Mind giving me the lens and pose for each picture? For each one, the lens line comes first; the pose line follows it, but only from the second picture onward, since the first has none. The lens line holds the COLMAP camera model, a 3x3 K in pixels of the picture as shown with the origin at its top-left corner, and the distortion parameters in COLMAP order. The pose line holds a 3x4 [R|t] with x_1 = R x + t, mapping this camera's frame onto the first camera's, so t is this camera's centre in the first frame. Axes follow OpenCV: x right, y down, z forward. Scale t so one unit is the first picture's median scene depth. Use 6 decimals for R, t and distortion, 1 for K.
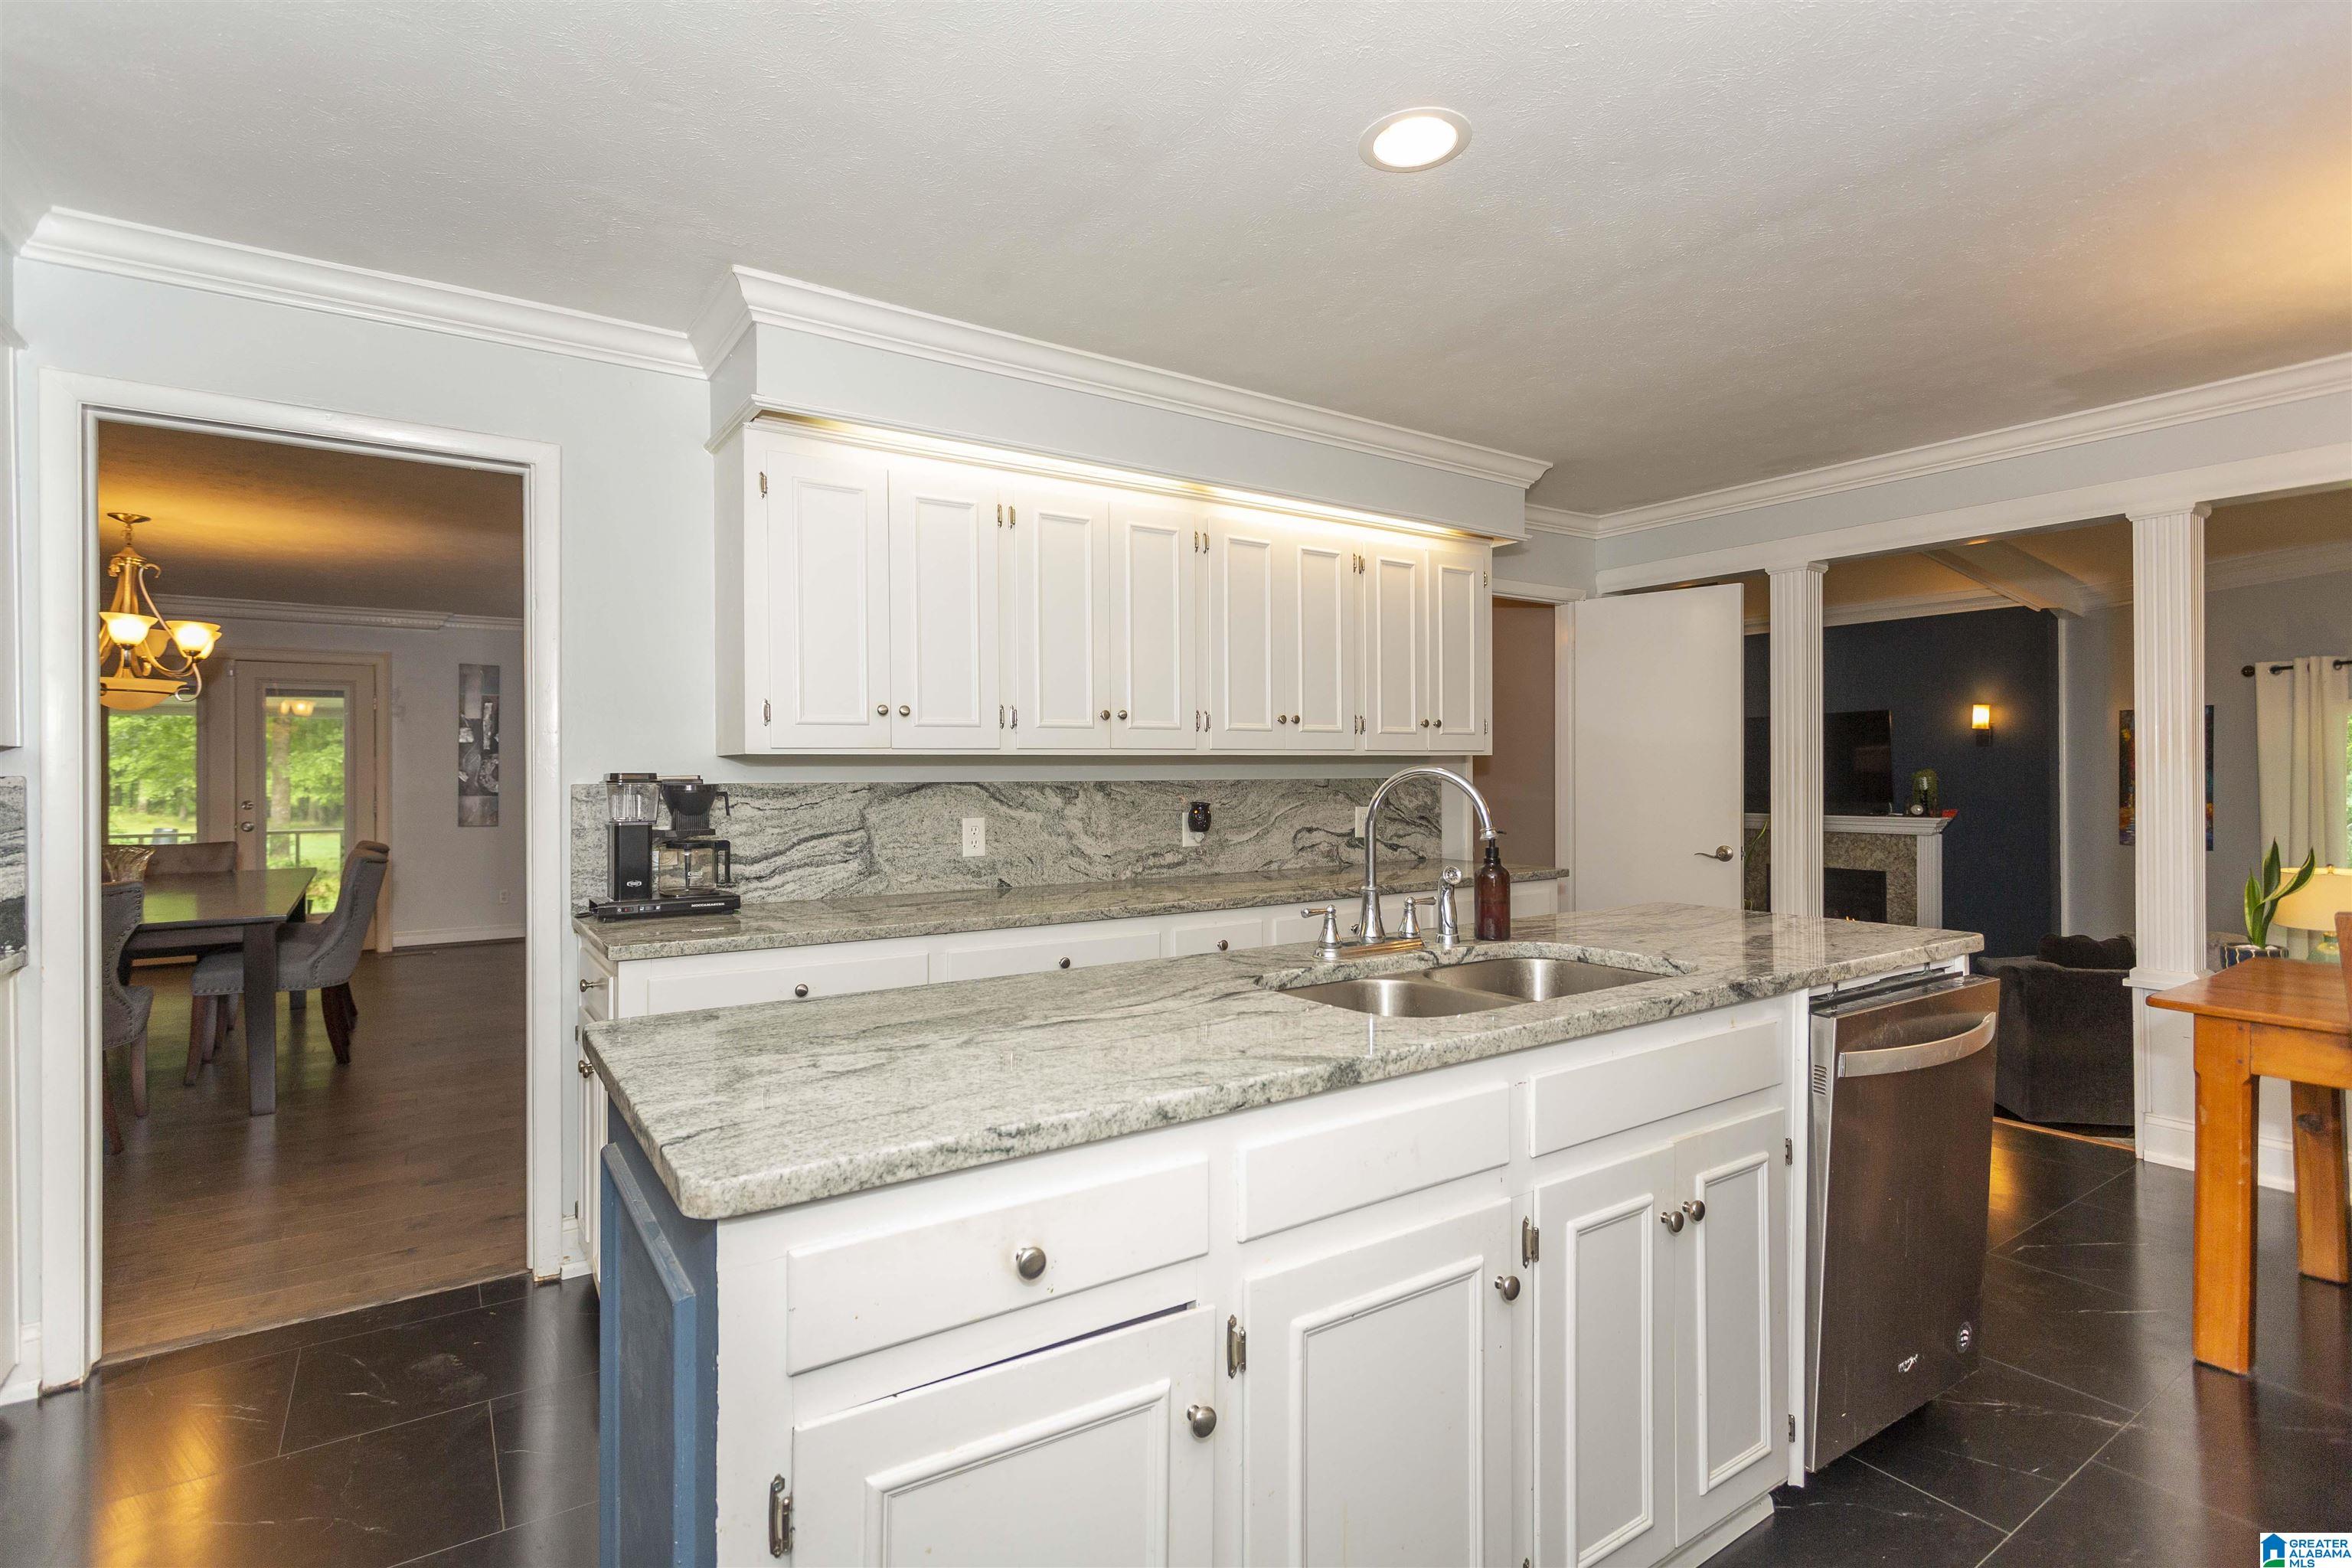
lens RADIAL K [[1121.5, 0, 1179.8], [0, 1121.5, 766.4], [0, 0, 1]] dist [-0.000408, 0.000386]
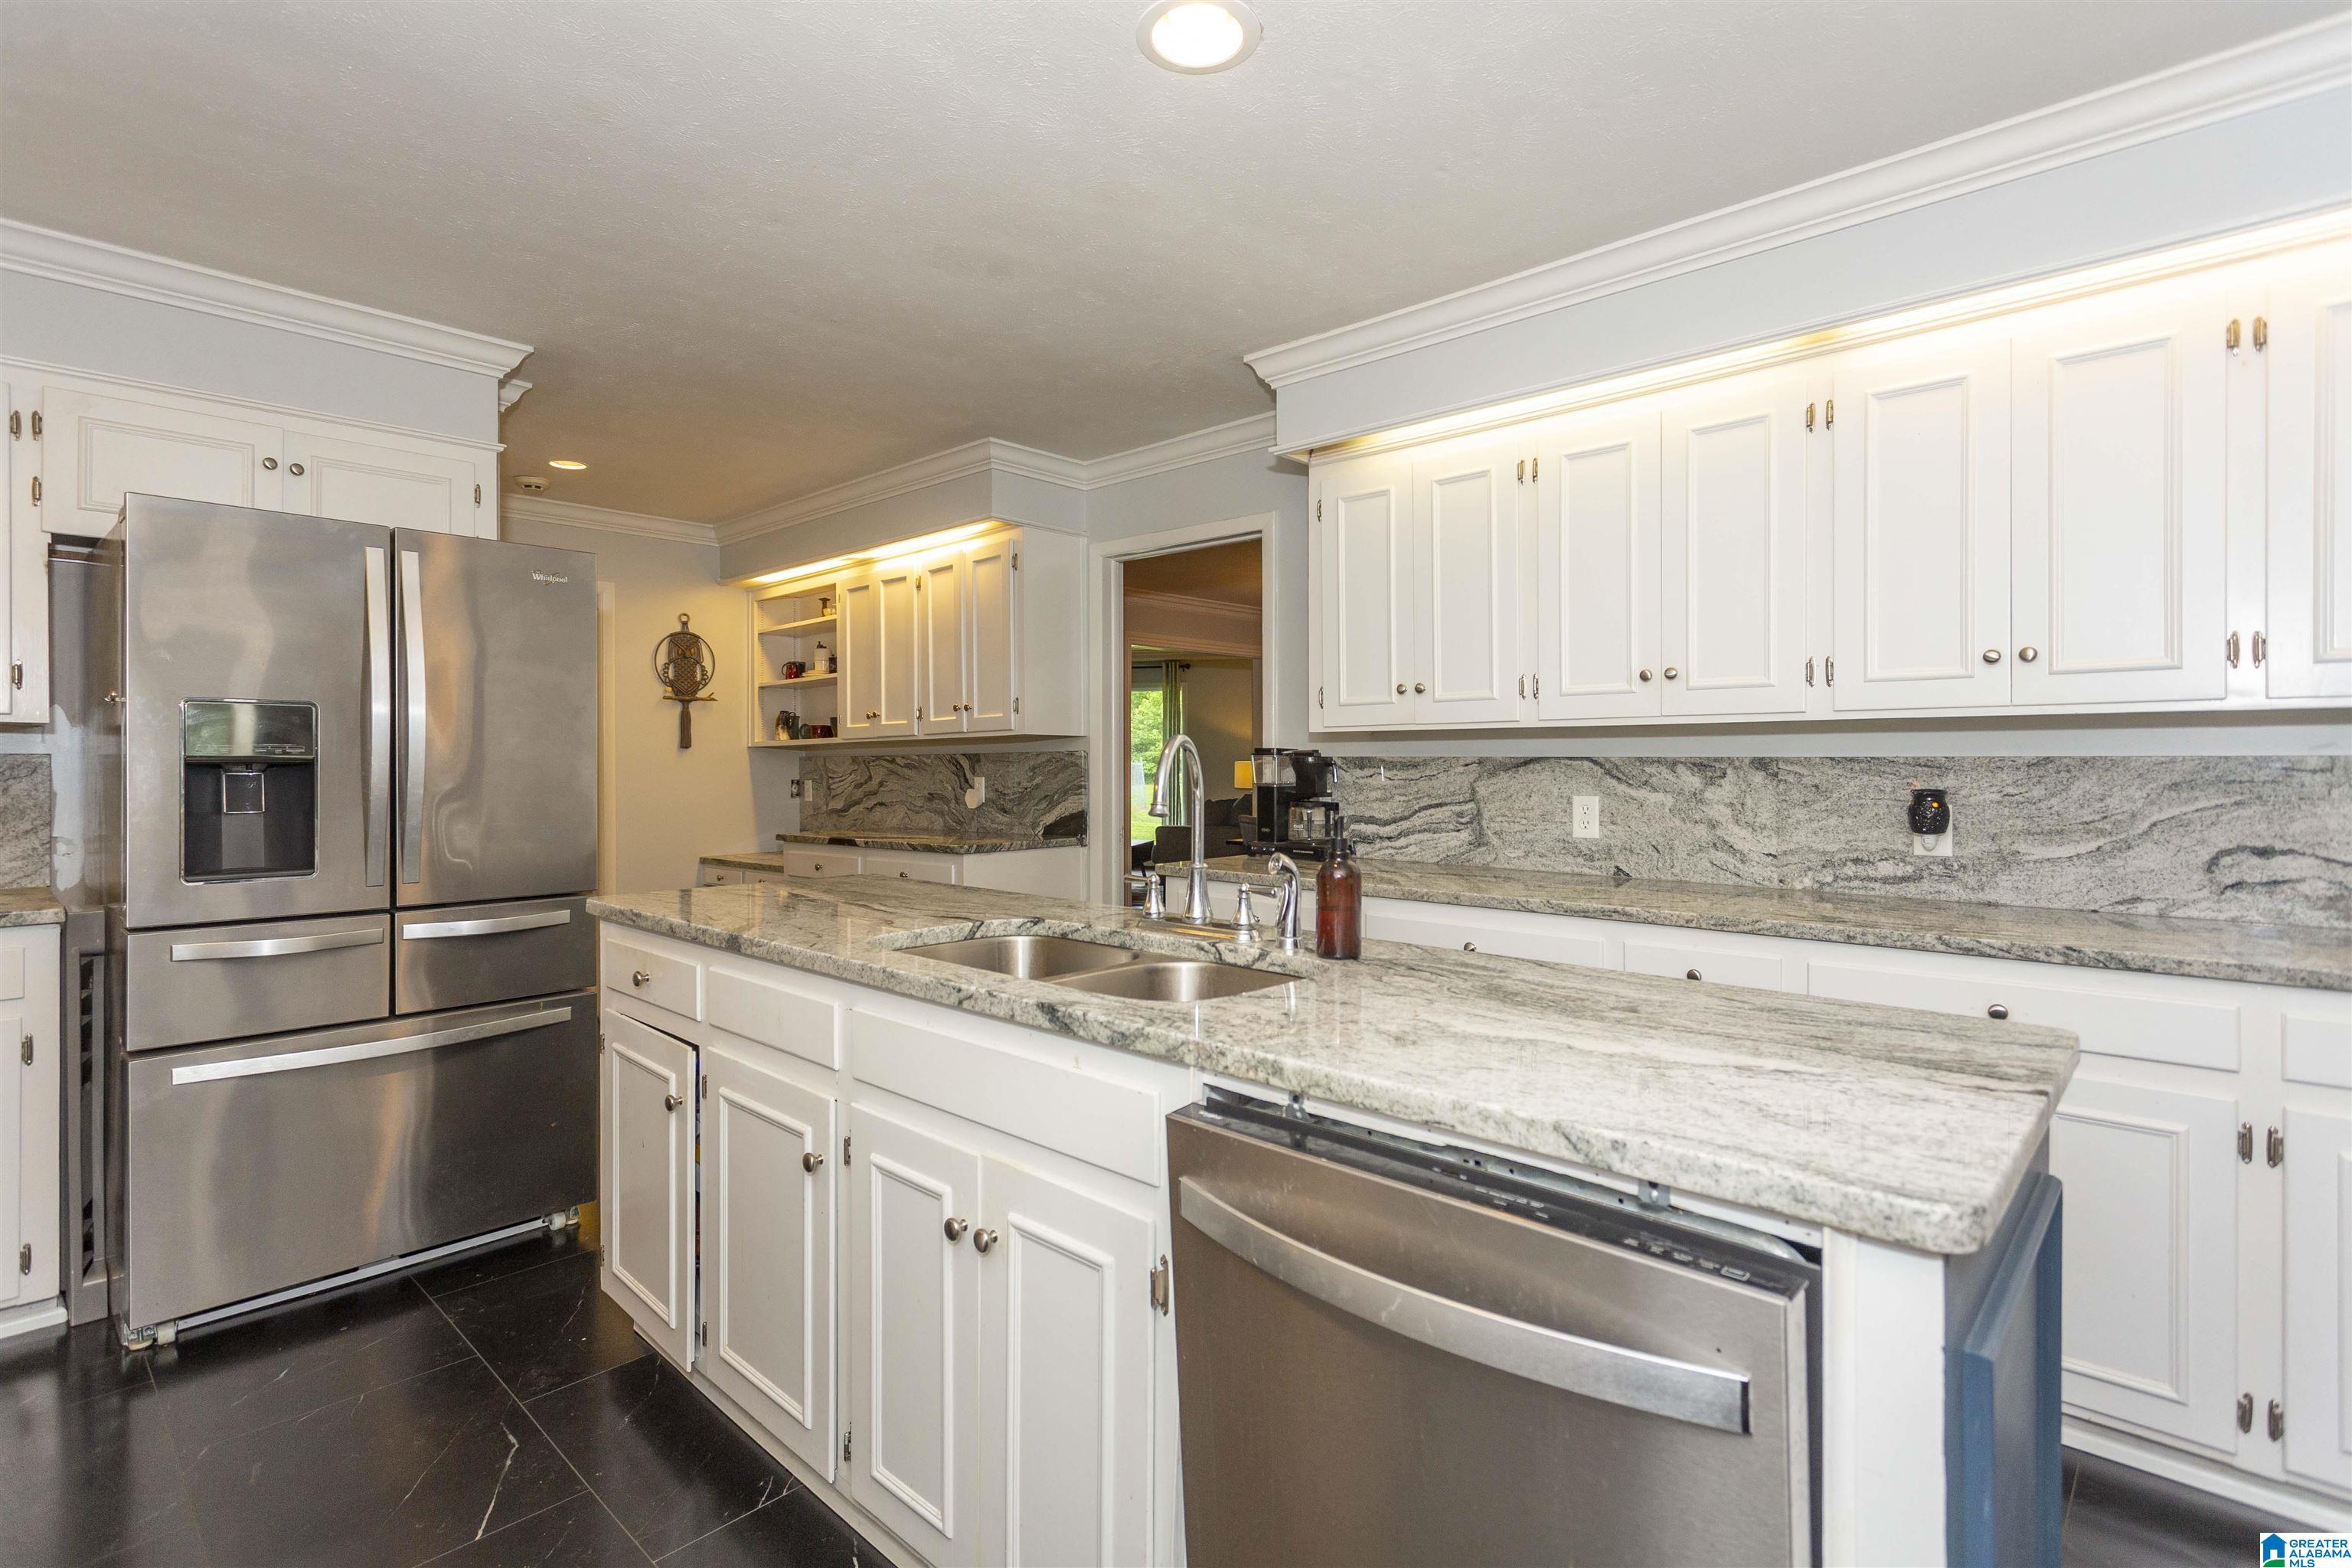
lens RADIAL K [[1121.5, 0, 1132.9], [0, 1121.5, 772.0], [0, 0, 1]] dist [-0.000408, 0.000386]
pose [[0.209391, 0.016124, -0.977699, 0.644438], [0.005337, 0.999830, 0.017632, 0.008245], [0.977817, -0.008910, 0.209270, 0.452085]]
